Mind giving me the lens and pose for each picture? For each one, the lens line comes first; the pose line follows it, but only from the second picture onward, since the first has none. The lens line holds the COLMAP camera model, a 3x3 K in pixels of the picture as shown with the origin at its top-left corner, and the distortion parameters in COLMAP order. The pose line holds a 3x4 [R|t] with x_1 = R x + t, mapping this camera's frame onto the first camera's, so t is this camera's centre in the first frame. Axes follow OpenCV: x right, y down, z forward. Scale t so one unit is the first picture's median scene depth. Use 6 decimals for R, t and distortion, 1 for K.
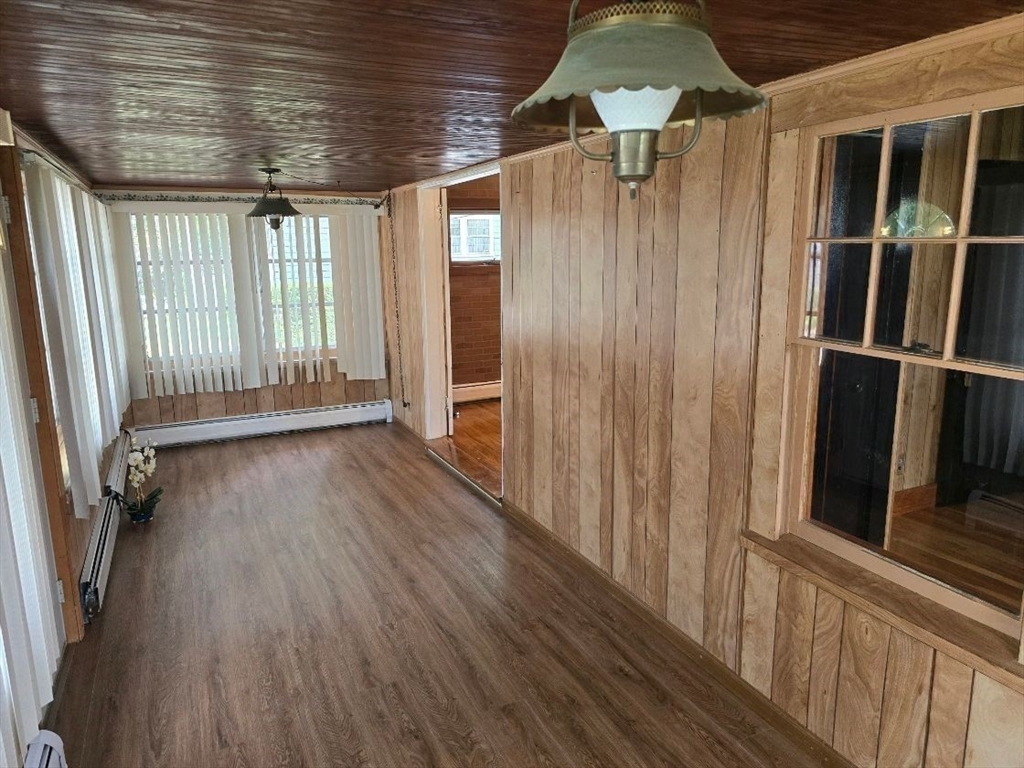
lens RADIAL K [[691.7, 0, 507.0], [0, 691.7, 370.3], [0, 0, 1]] dist [0.057182, -0.057776]
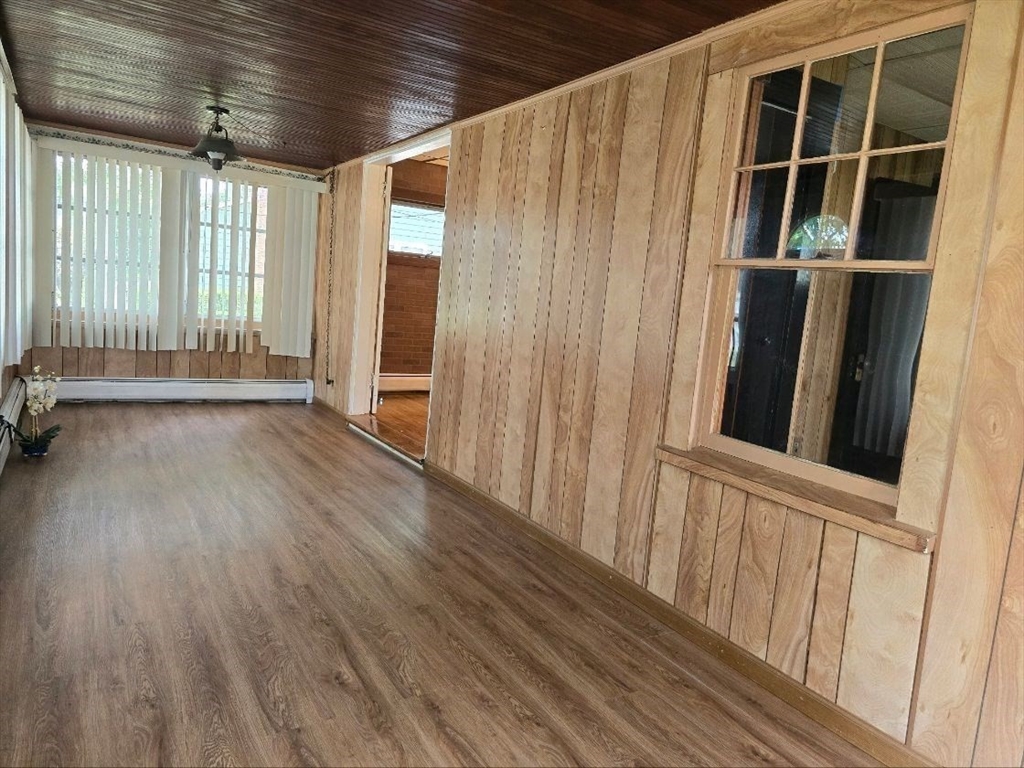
lens RADIAL K [[690.3, 0, 514.0], [0, 690.3, 369.8], [0, 0, 1]] dist [0.062840, -0.059845]
pose [[0.988693, 0.087939, 0.121460, -0.017066], [-0.079434, 0.994150, -0.073182, 0.176417], [-0.127185, 0.062706, 0.989895, -0.025225]]
